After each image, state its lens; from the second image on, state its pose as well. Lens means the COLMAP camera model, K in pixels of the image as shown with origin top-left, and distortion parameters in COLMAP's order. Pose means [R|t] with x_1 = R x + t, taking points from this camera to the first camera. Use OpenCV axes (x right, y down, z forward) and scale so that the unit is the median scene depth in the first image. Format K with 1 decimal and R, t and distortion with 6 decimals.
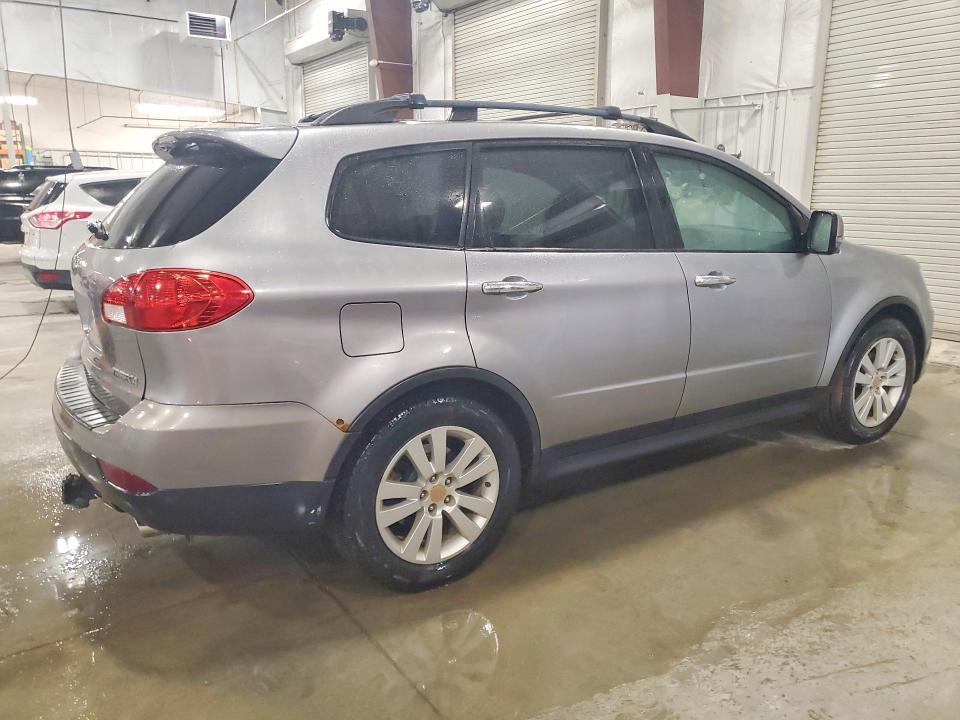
lens RADIAL K [[767.1, 0, 482.3], [0, 767.1, 360.2], [0, 0, 1]] dist [0.028800, -0.011350]
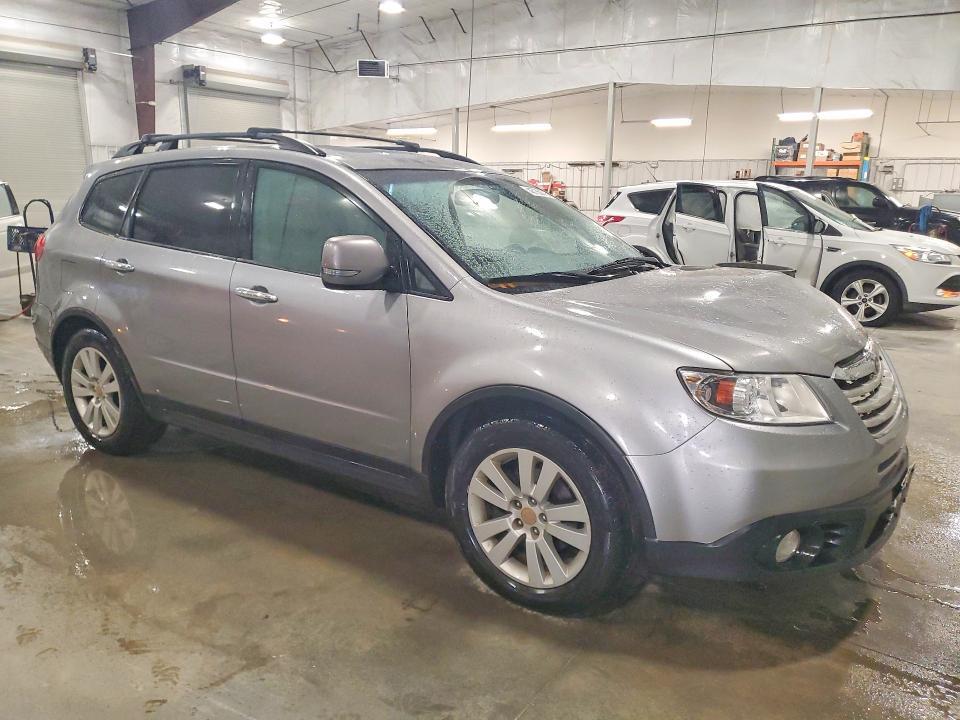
lens RADIAL K [[767.1, 0, 475.0], [0, 767.1, 359.7], [0, 0, 1]] dist [0.028800, -0.011350]
pose [[0.355789, 0.212416, -0.910106, 1.496239], [-0.220718, 0.965378, 0.139031, -0.253188], [0.908129, 0.151411, 0.390355, 0.987487]]
